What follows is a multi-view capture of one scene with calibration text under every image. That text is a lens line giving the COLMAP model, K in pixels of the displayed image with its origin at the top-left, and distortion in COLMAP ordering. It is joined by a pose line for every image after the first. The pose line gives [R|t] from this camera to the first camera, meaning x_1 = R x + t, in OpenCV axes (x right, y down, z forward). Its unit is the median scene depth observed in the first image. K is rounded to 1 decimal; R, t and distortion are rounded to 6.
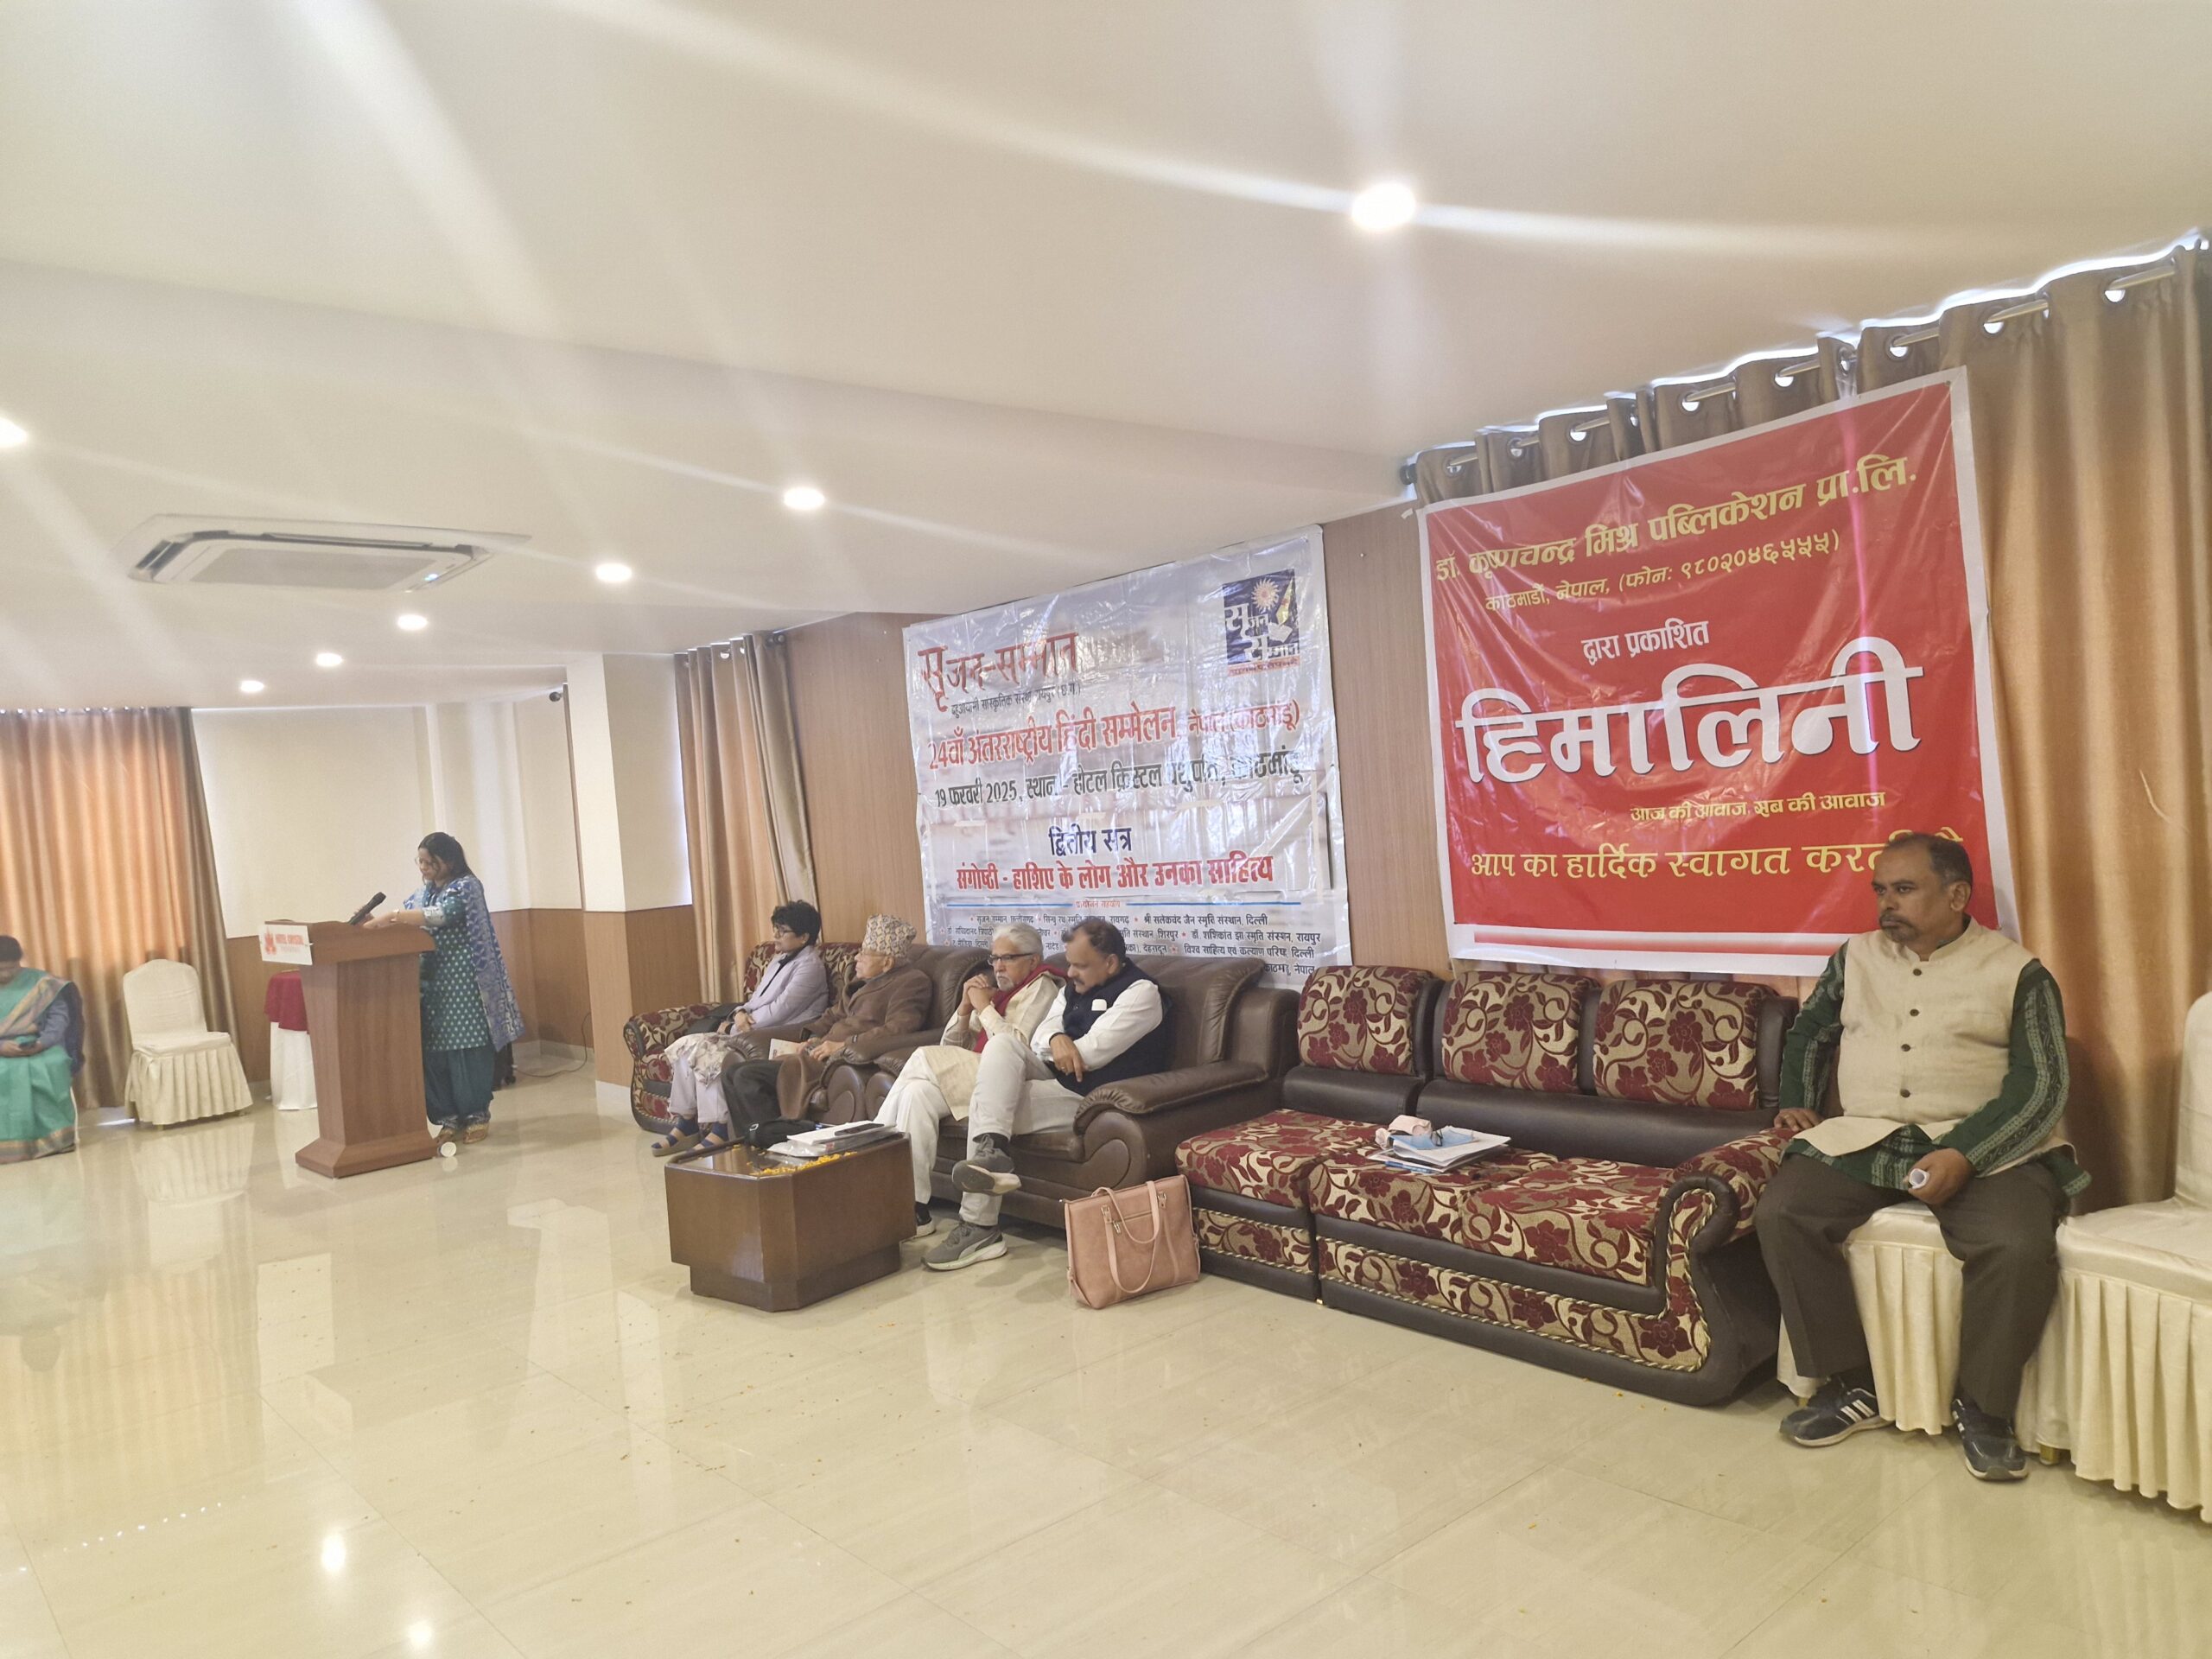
lens RADIAL K [[1510.5, 0, 1095.0], [0, 1510.5, 844.6], [0, 0, 1]] dist [0.086750, -0.099951]
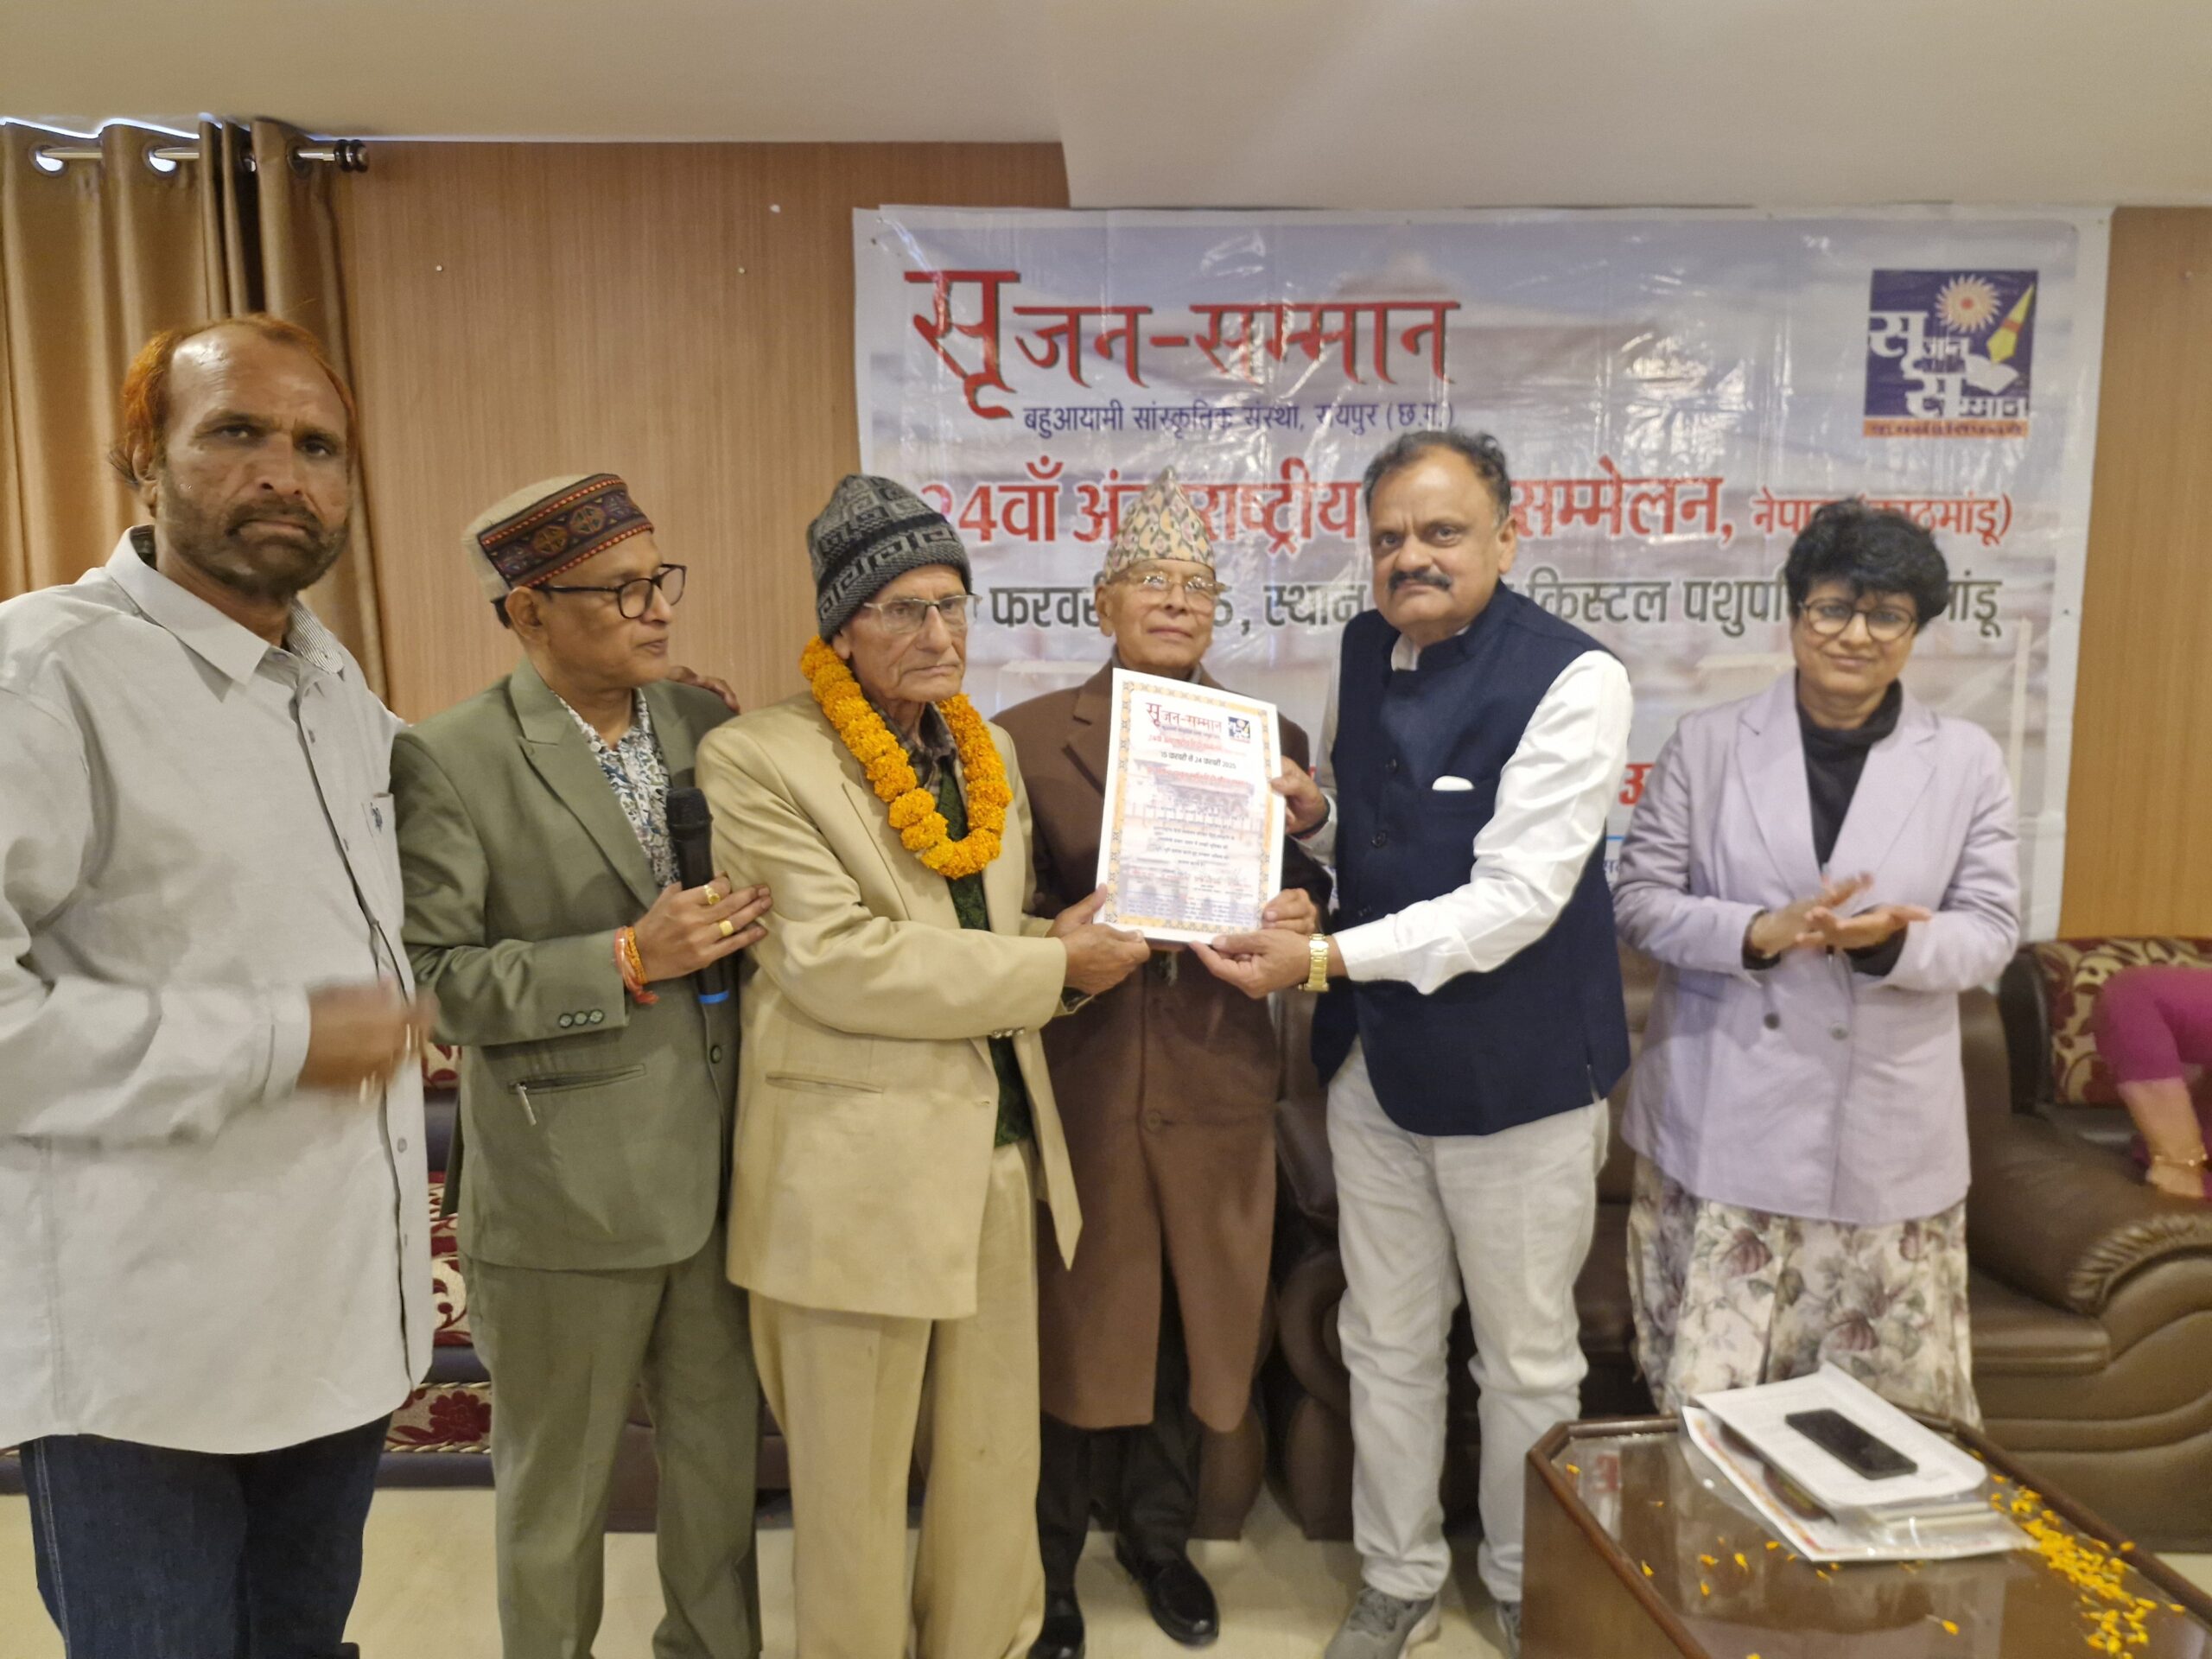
lens RADIAL K [[1510.5, 0, 1089.1], [0, 1510.5, 853.1], [0, 0, 1]] dist [0.086750, -0.099951]
pose [[0.656885, -0.007115, 0.753958, -0.649078], [-0.032250, 0.998775, 0.037523, 0.038818], [-0.753301, -0.048963, 0.655851, 1.008518]]
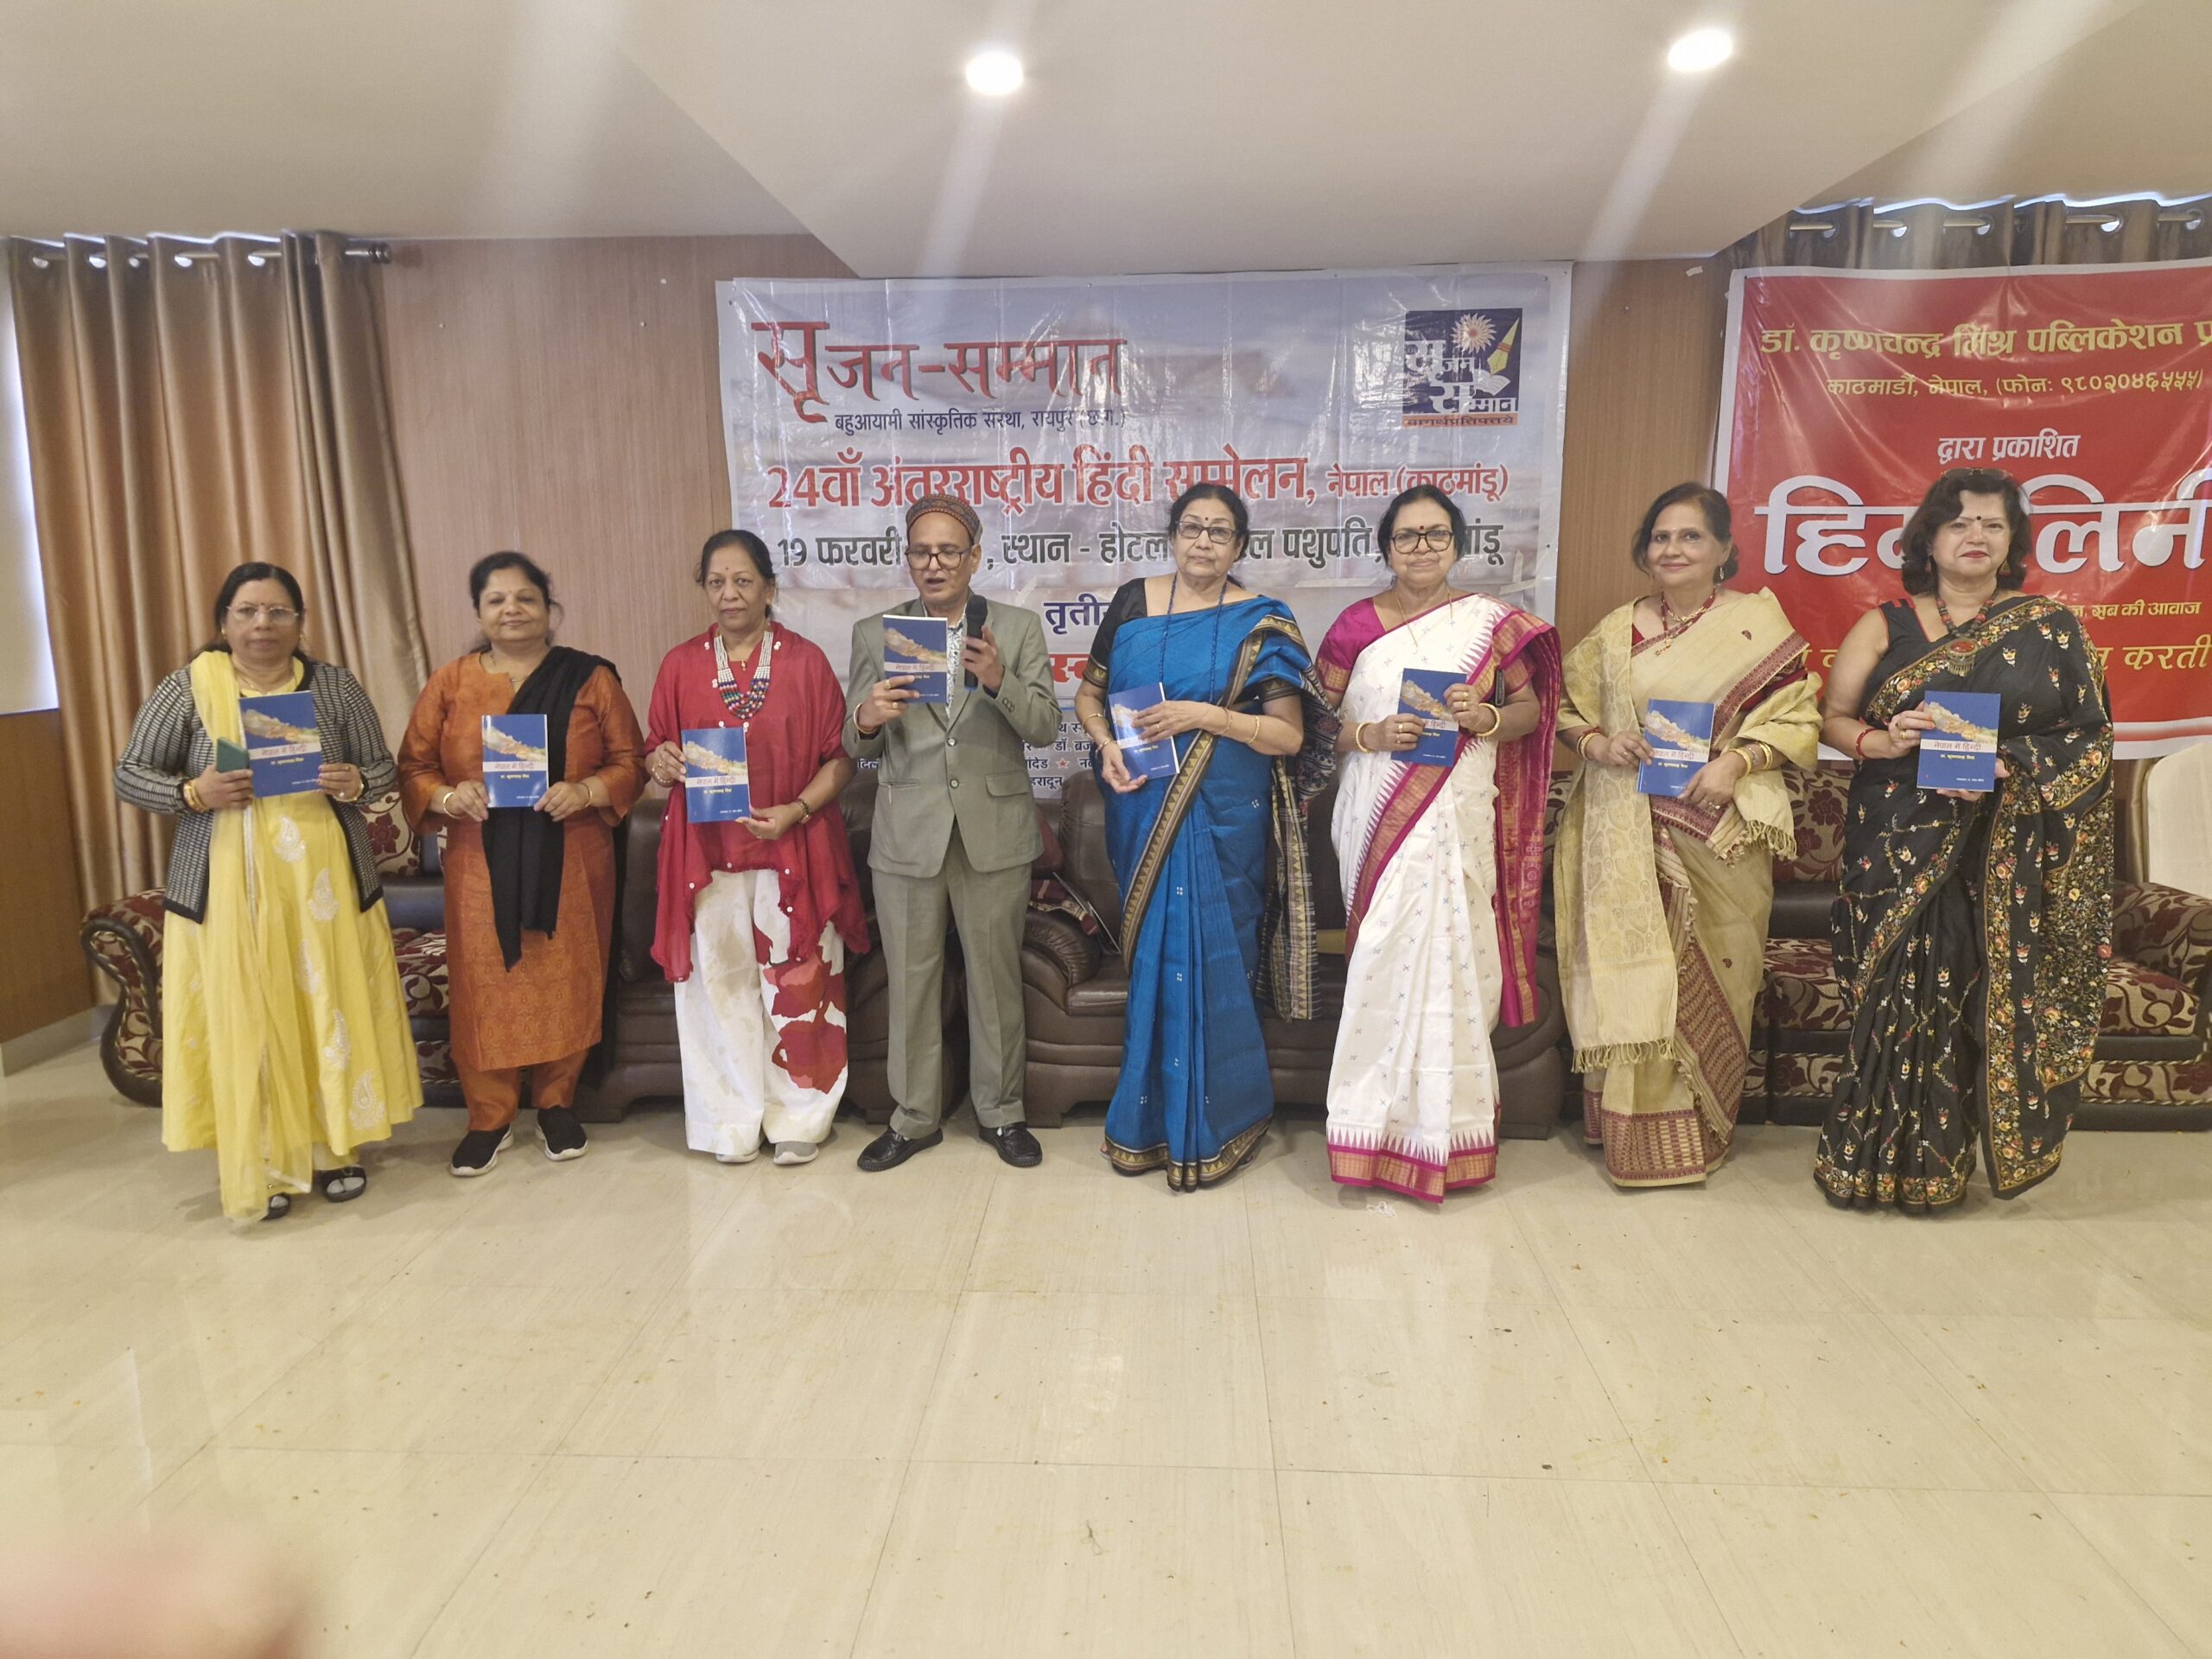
lens RADIAL K [[1510.5, 0, 1089.5], [0, 1510.5, 841.3], [0, 0, 1]] dist [0.086750, -0.099951]
pose [[0.691335, -0.058185, 0.720188, -0.780648], [-0.023006, 0.994474, 0.102429, 0.039272], [-0.722168, -0.087381, 0.686176, 0.642645]]
